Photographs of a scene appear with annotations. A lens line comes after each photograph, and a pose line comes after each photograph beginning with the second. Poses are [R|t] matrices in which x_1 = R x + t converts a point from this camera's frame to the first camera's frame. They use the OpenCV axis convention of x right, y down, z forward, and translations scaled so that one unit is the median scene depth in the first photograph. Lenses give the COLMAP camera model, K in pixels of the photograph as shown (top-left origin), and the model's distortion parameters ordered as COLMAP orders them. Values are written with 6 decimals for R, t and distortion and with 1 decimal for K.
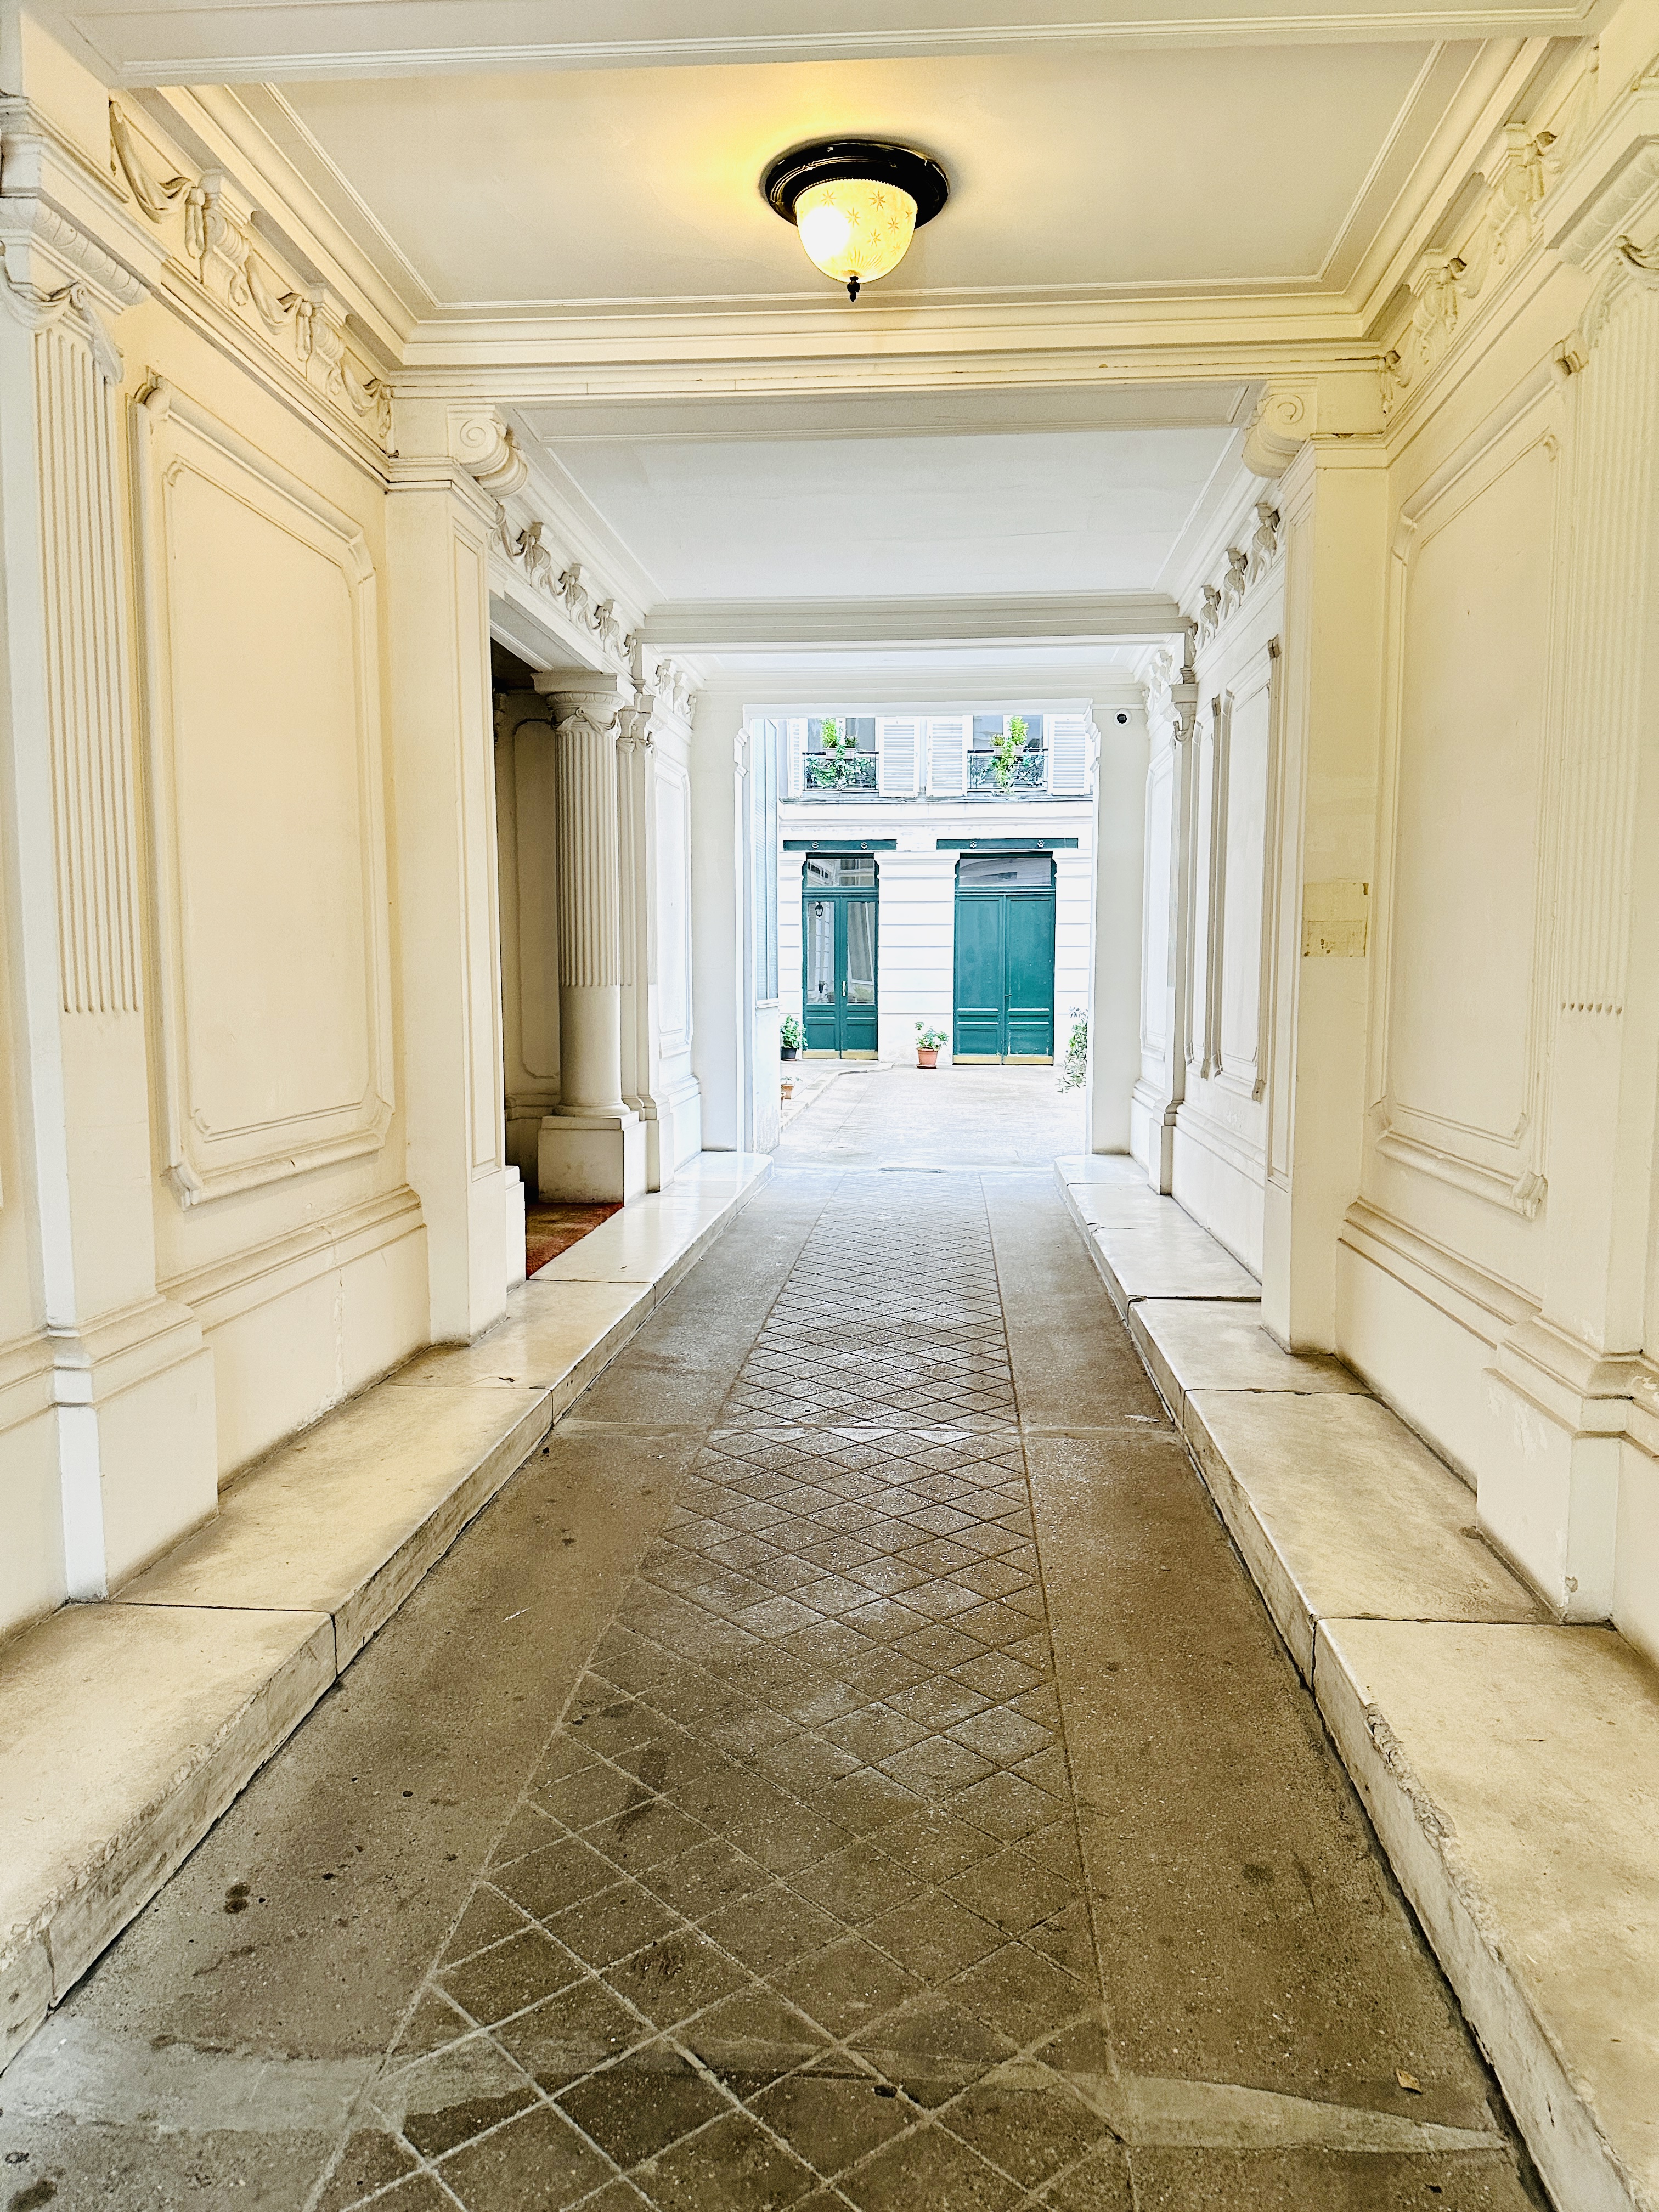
lens RADIAL K [[1555.5, 0, 829.5], [0, 1555.5, 1106.0], [0, 0, 1]] dist [0.065758, -0.086502]
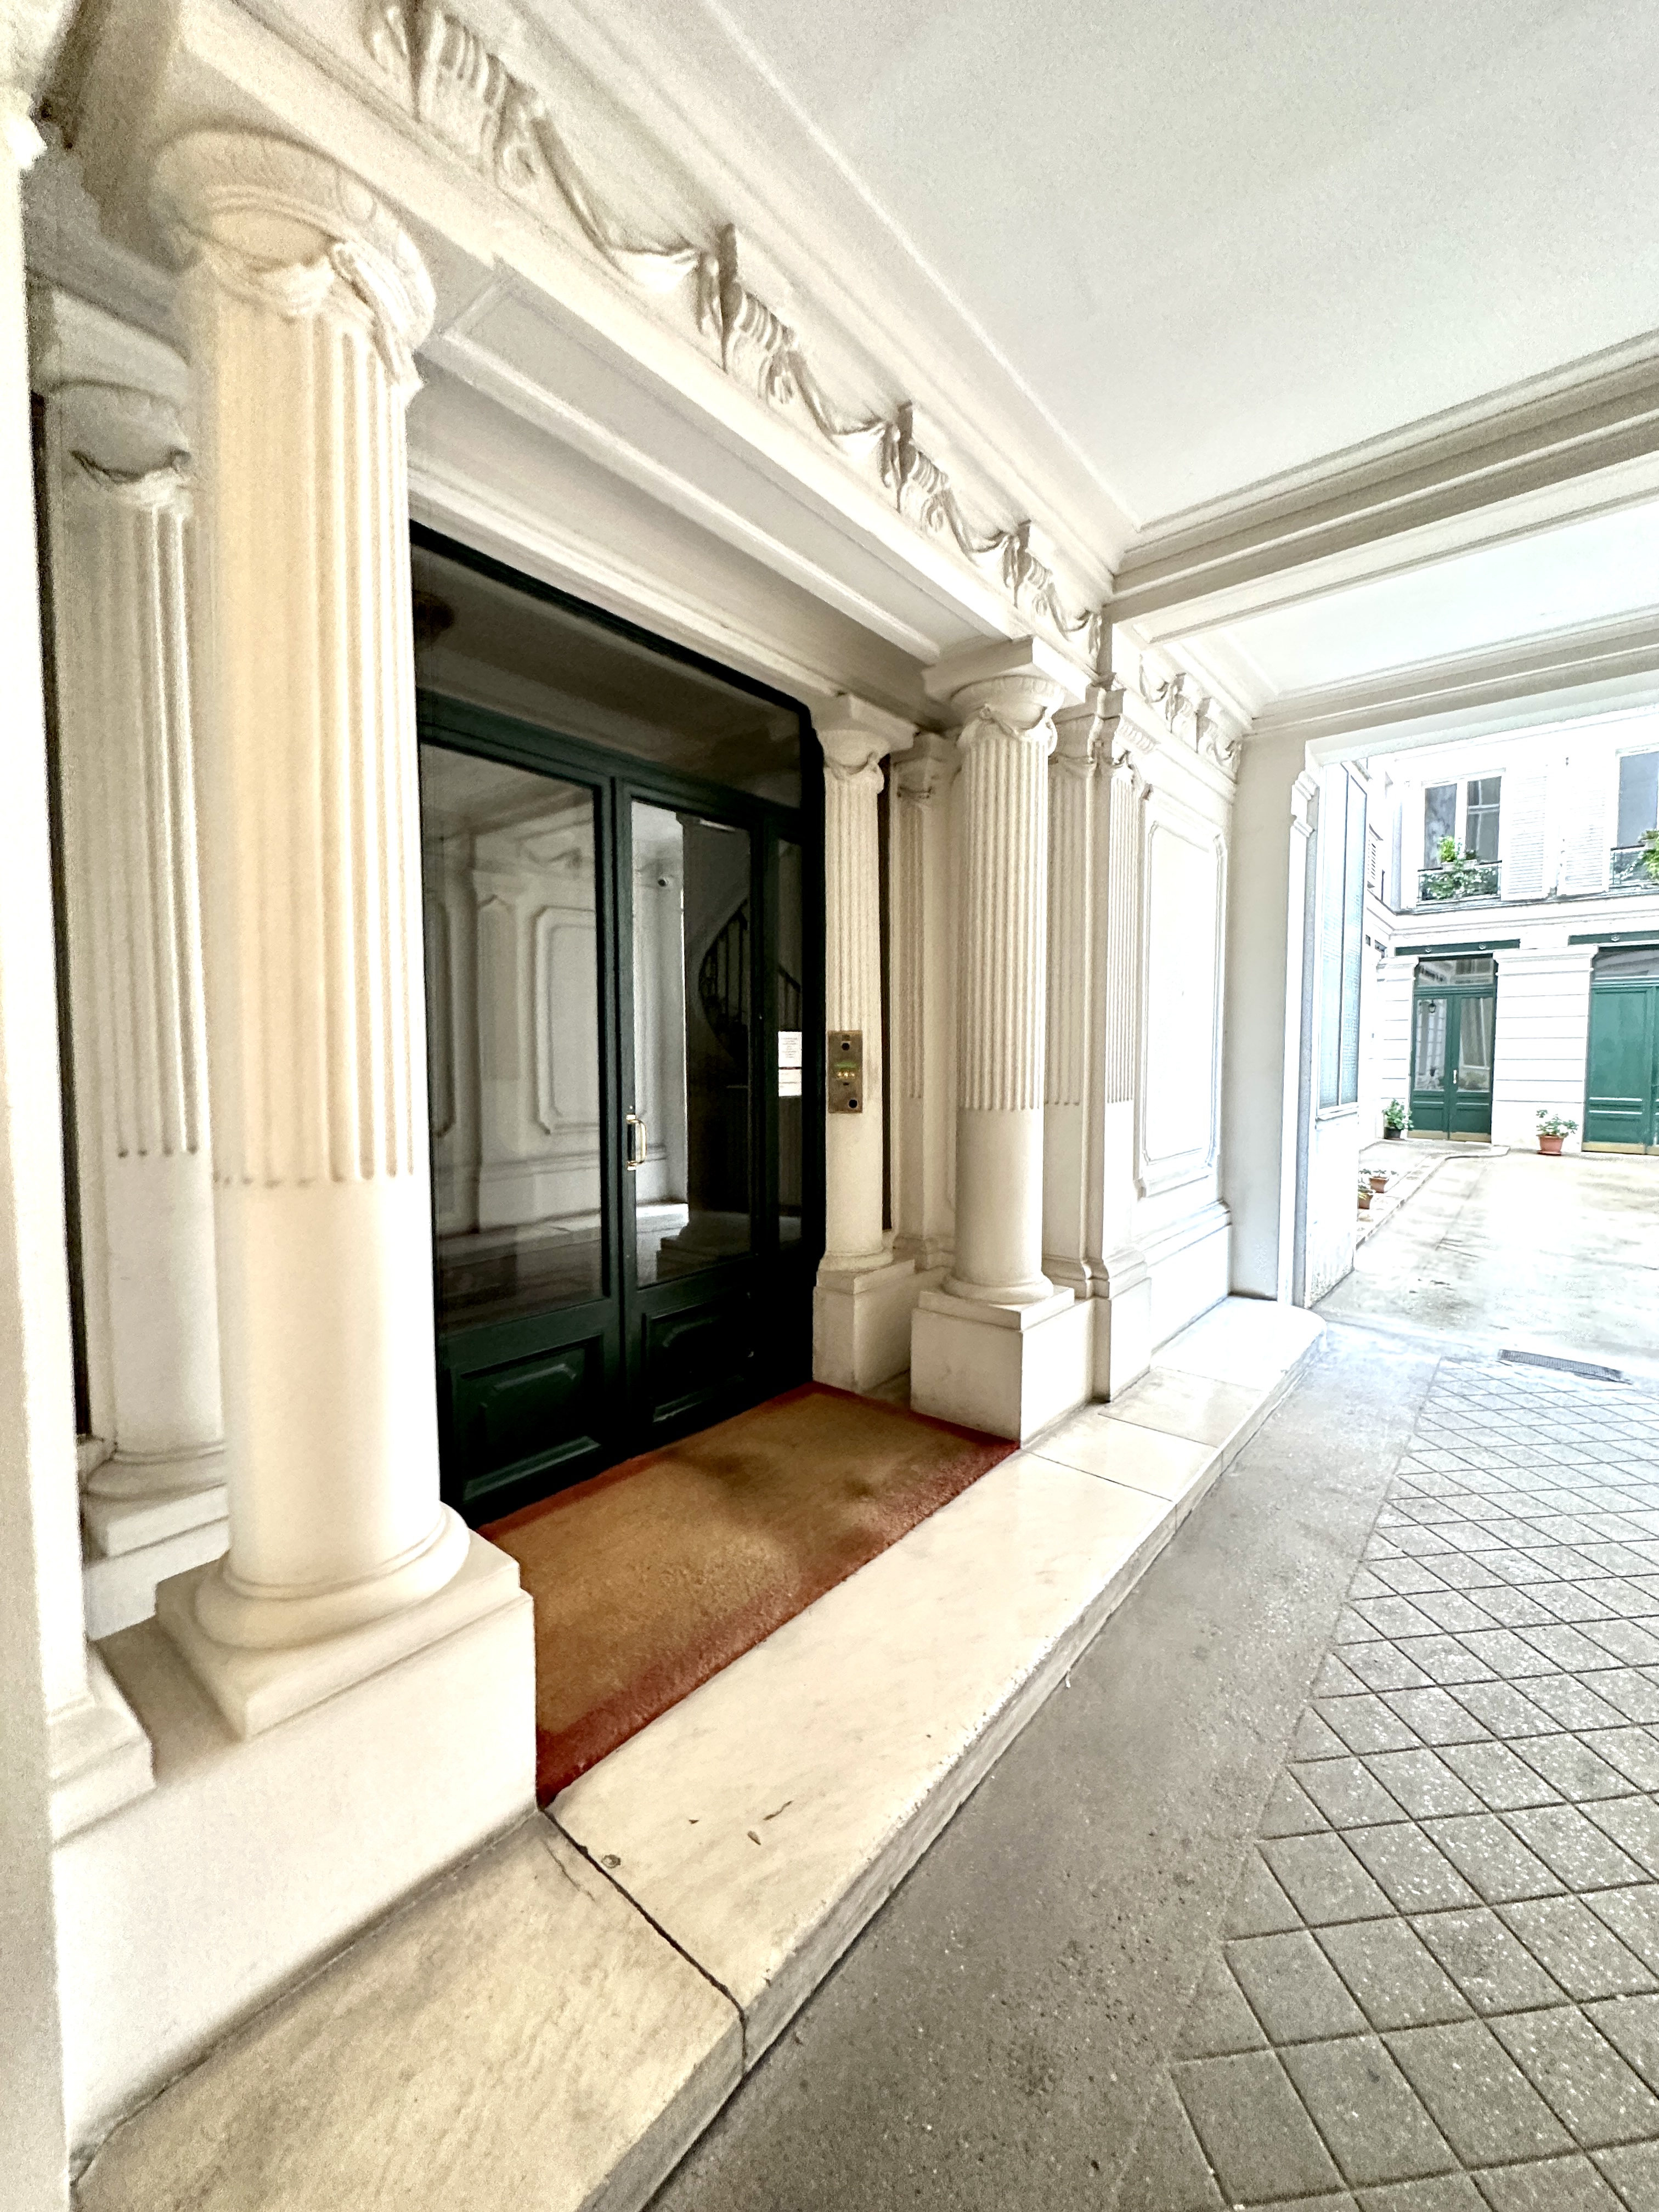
lens RADIAL K [[882.7, 0, 829.5], [0, 882.7, 1106.0], [0, 0, 1]] dist [0.000555, 0.000189]
pose [[0.820346, 0.030983, -0.571028, 0.003705], [-0.046891, 0.998813, -0.013171, -0.025850], [0.569942, 0.037581, 0.820825, 0.236340]]
